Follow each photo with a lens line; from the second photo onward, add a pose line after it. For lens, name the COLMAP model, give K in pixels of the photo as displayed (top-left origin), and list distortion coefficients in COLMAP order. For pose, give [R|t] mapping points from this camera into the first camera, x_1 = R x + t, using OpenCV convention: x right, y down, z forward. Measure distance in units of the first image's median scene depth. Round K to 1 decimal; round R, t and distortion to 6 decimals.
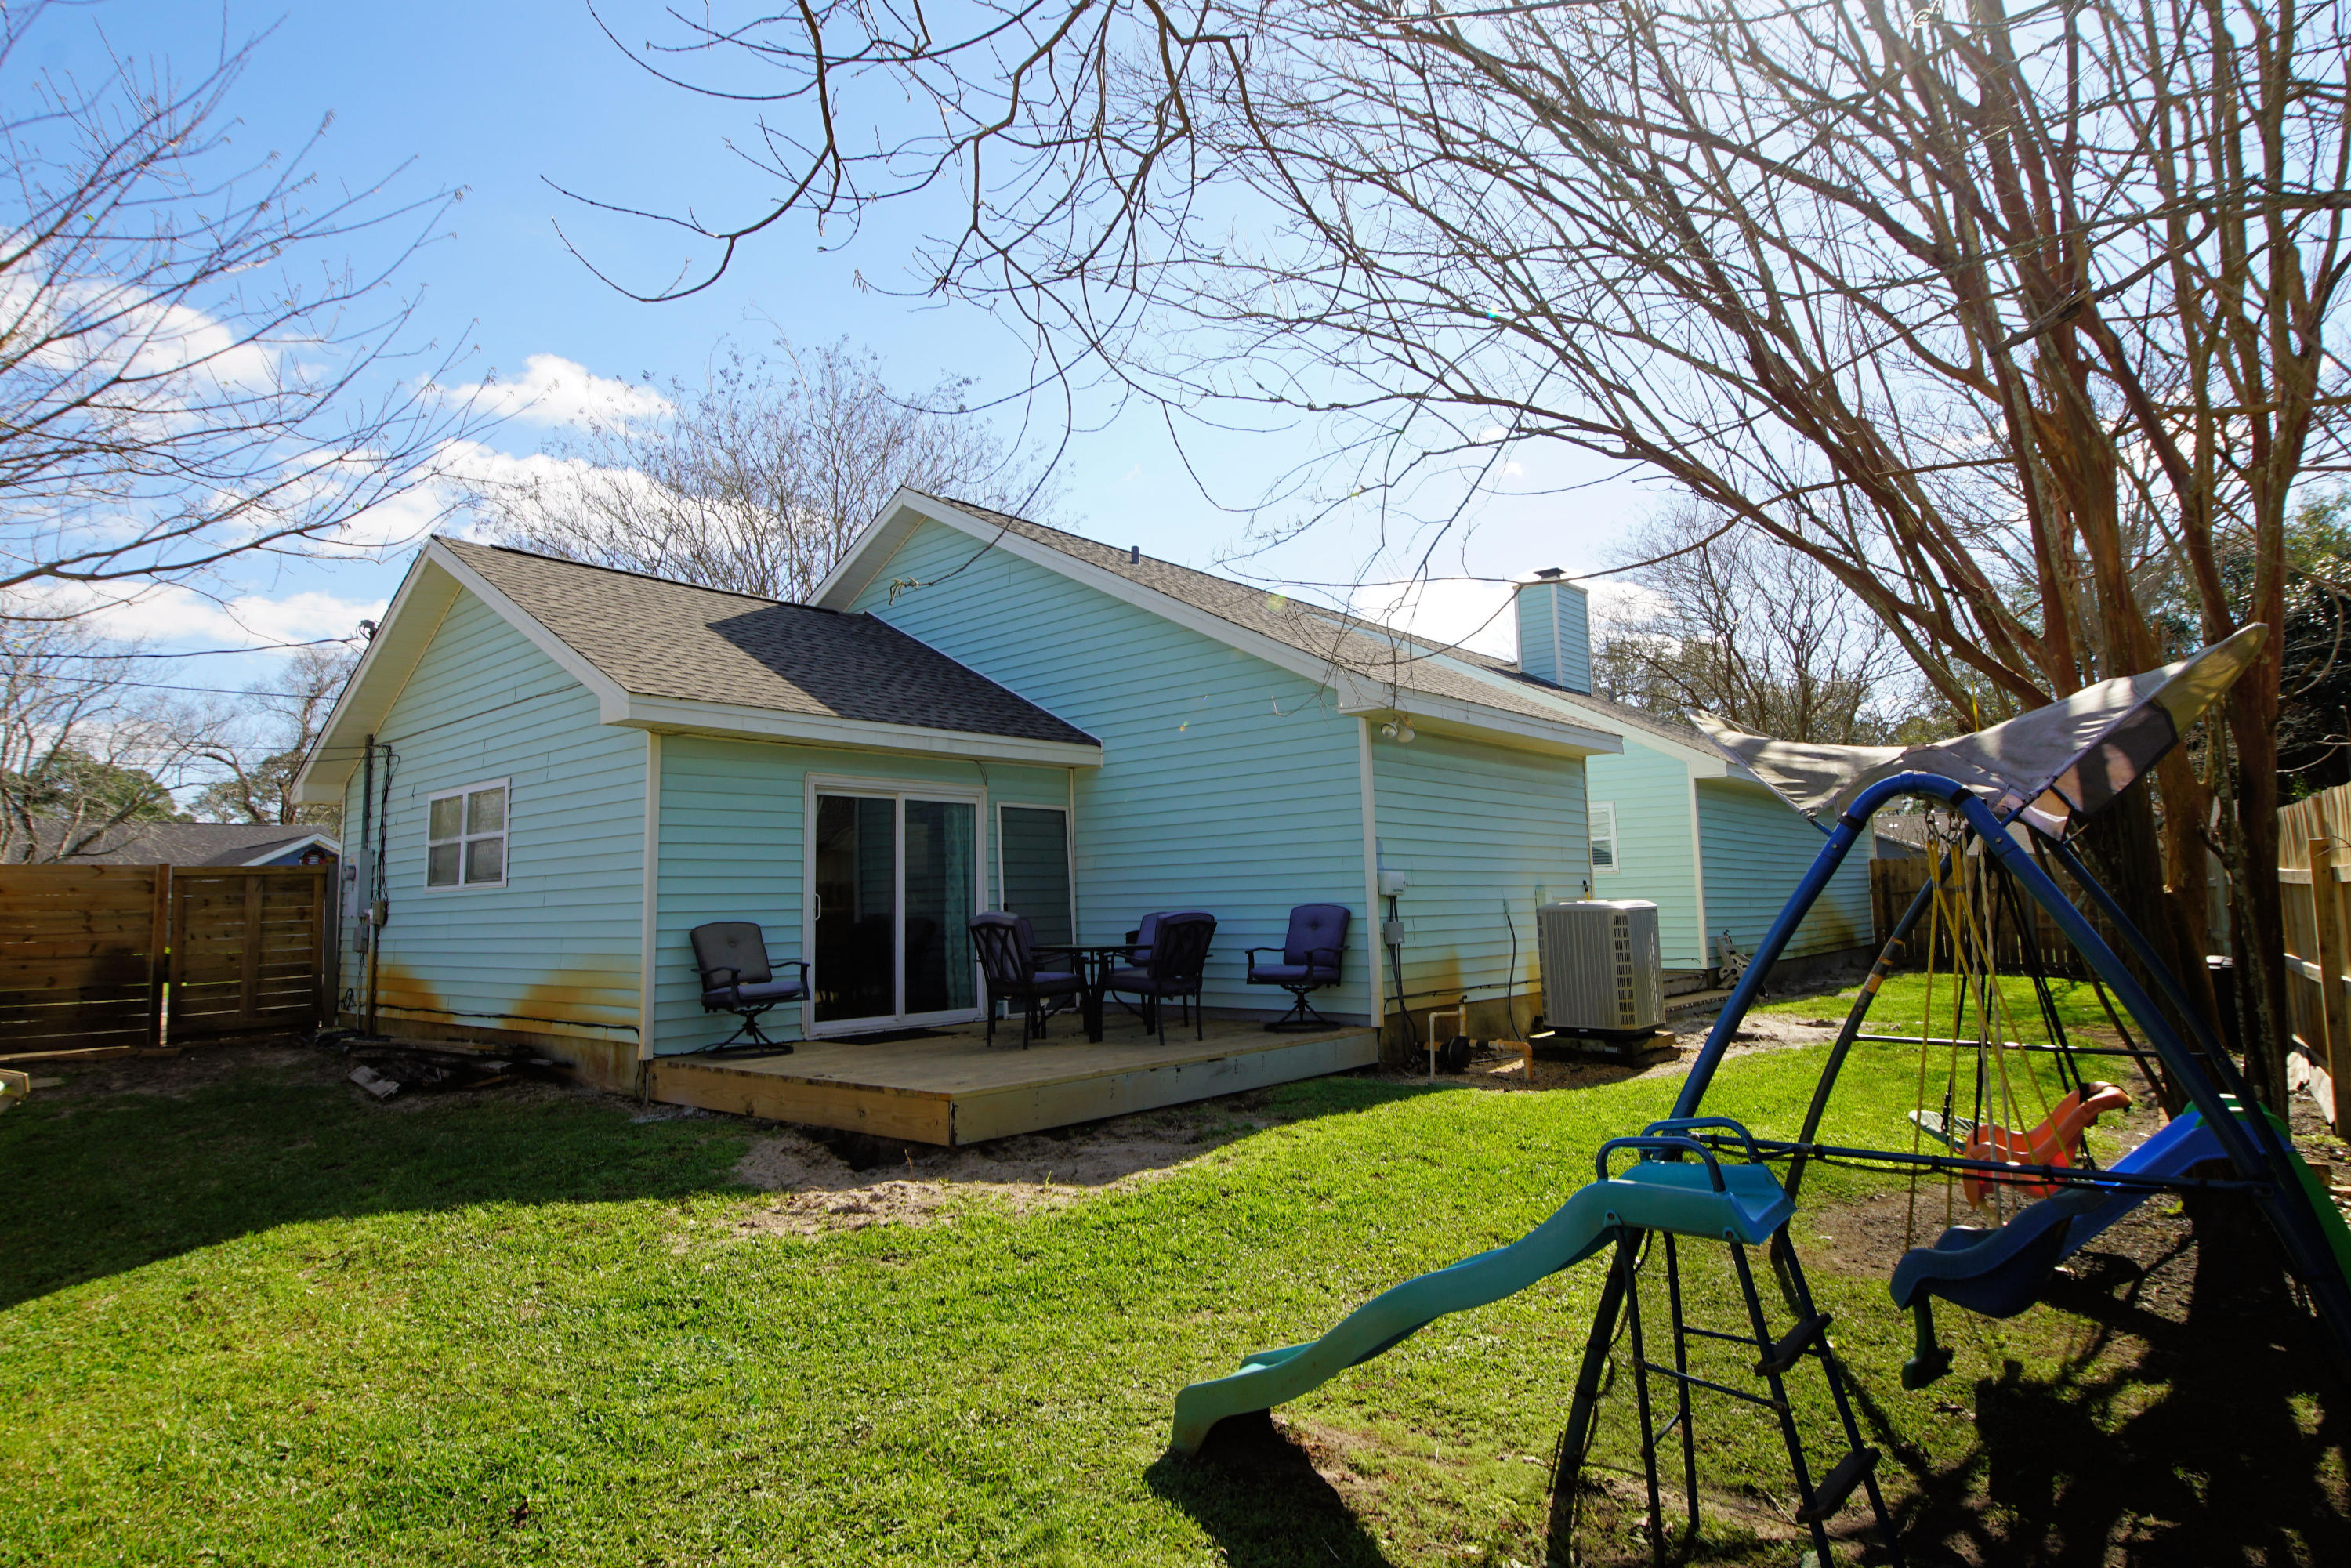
lens RADIAL K [[1264.2, 0, 1155.2], [0, 1264.2, 767.4], [0, 0, 1]] dist [0.039831, -0.042131]
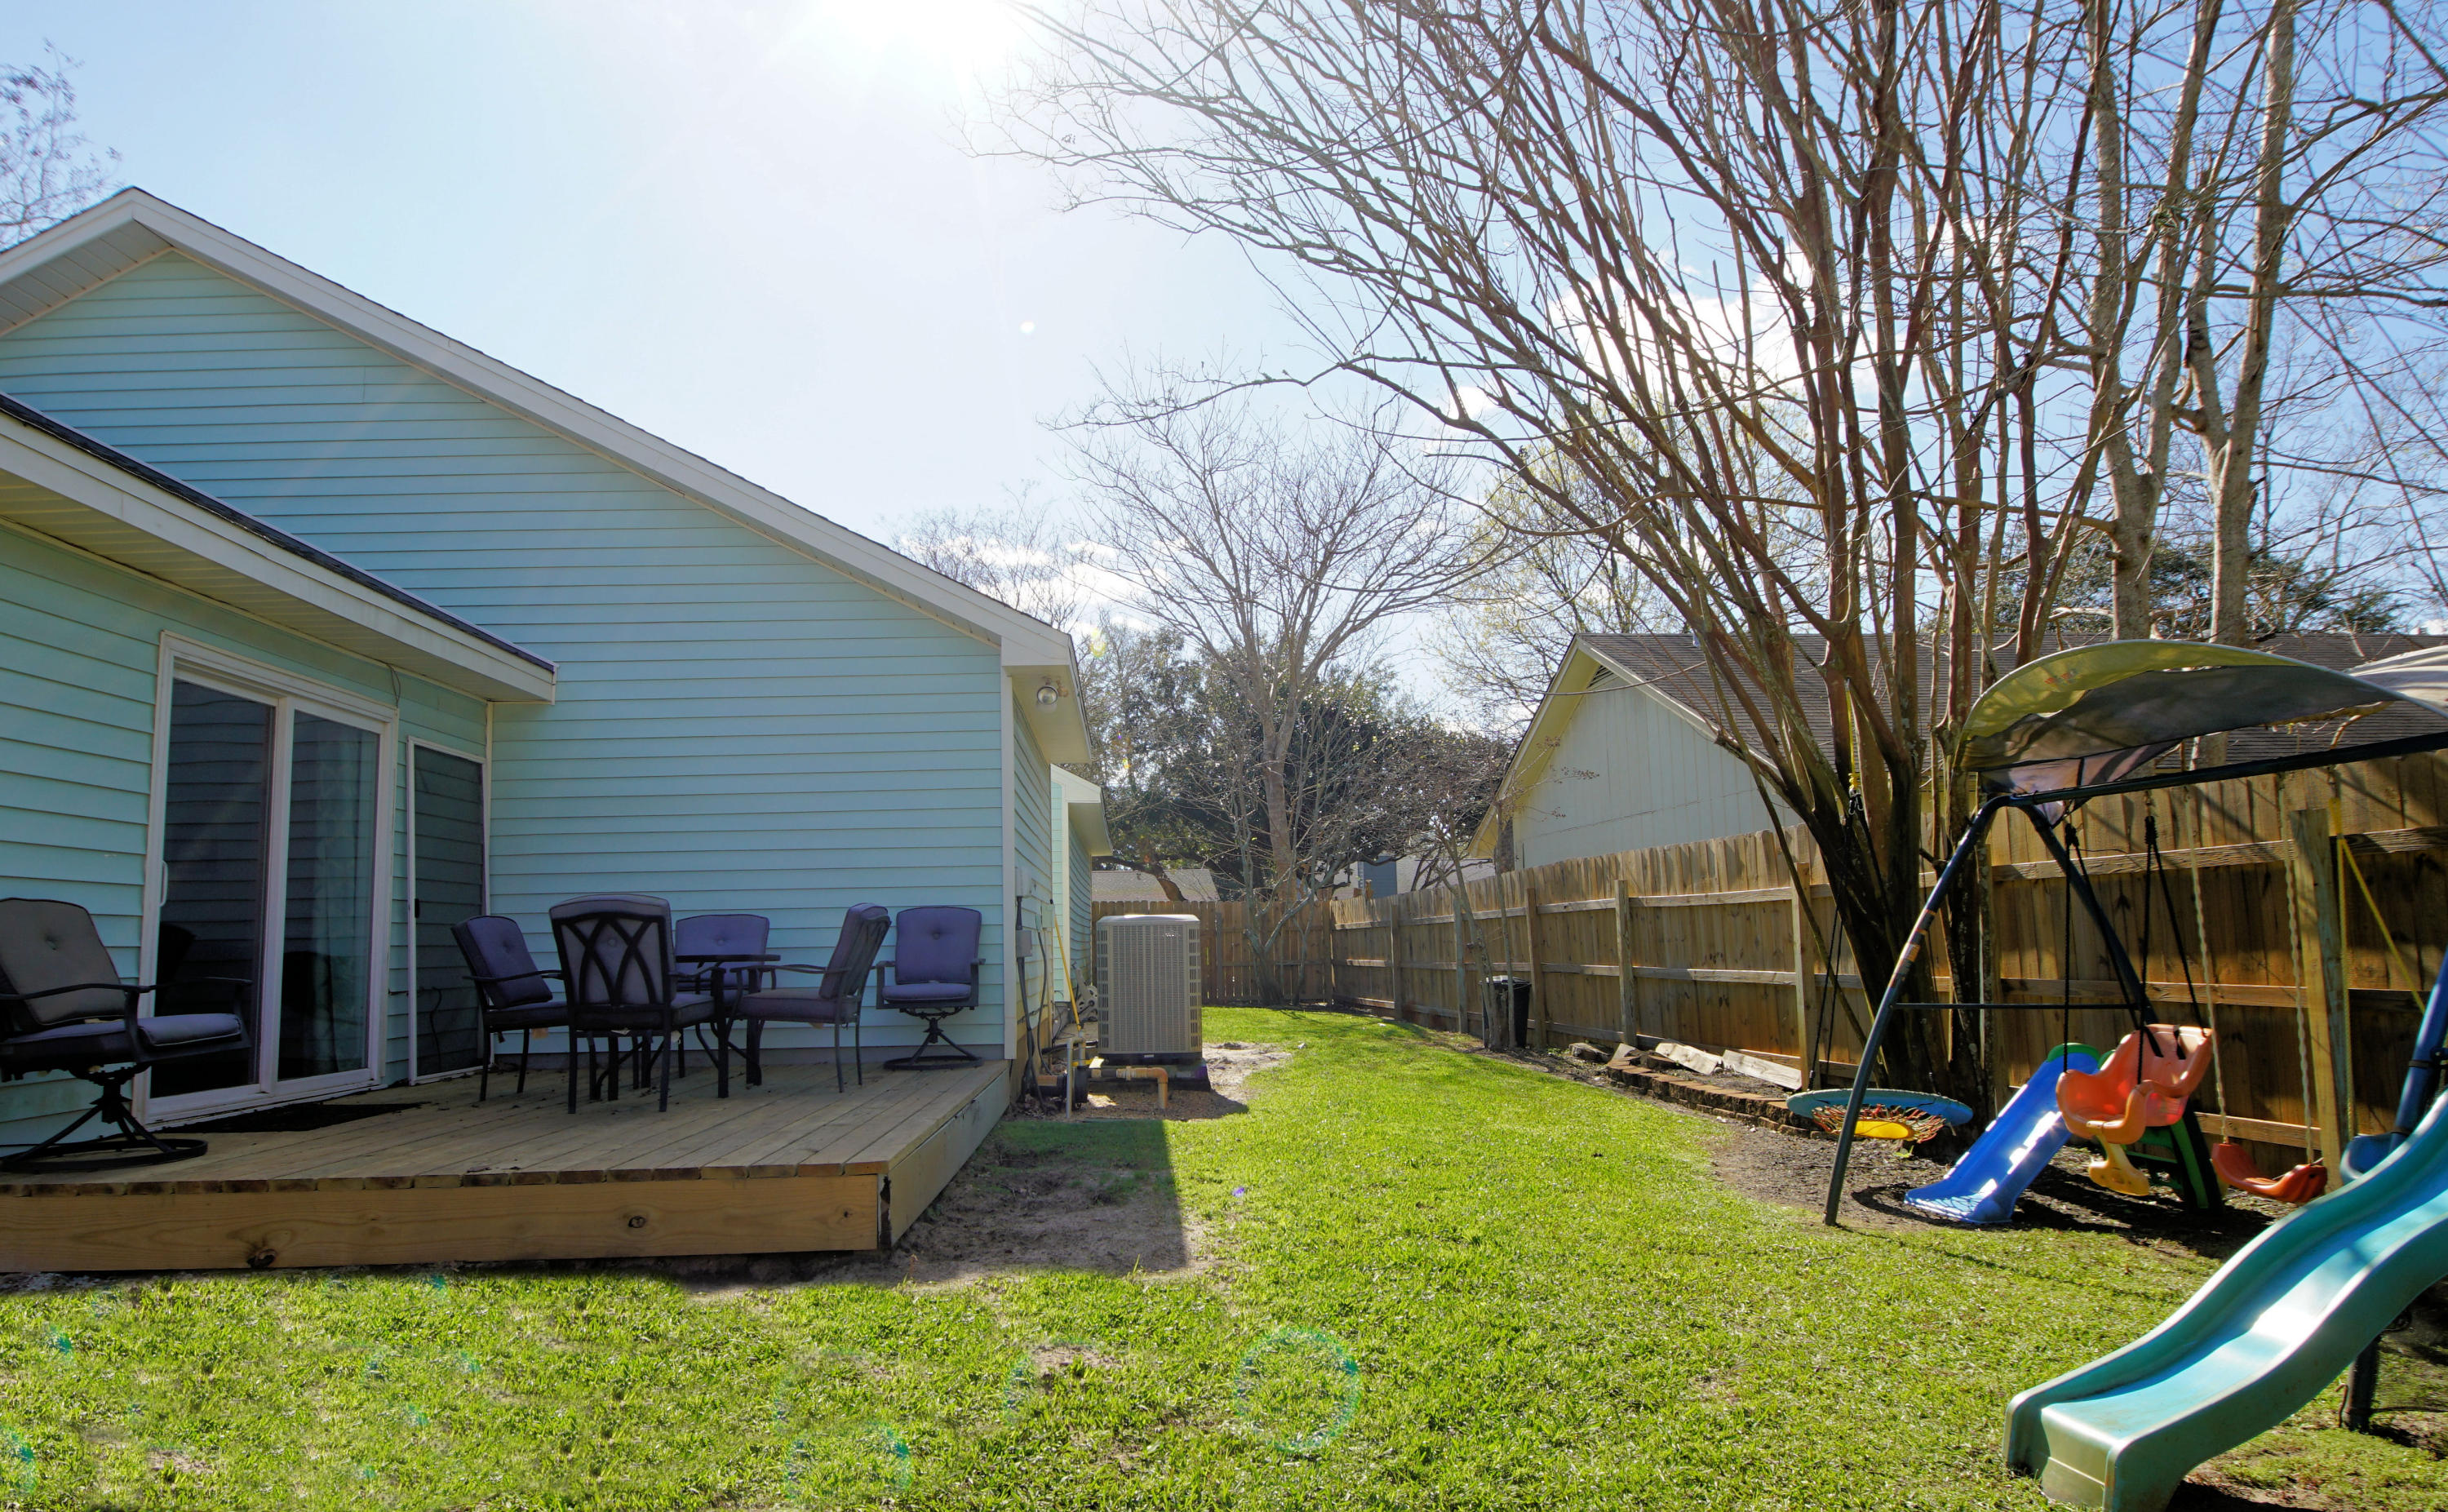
lens RADIAL K [[1383.0, 0, 1224.0], [0, 1383.0, 756.0], [0, 0, 1]] dist [-0.038821, -0.000725]
pose [[0.696399, 0.103348, 0.710175, -0.369111], [-0.071990, 0.994645, -0.074151, 0.066968], [-0.714035, 0.000513, 0.700110, 0.281619]]
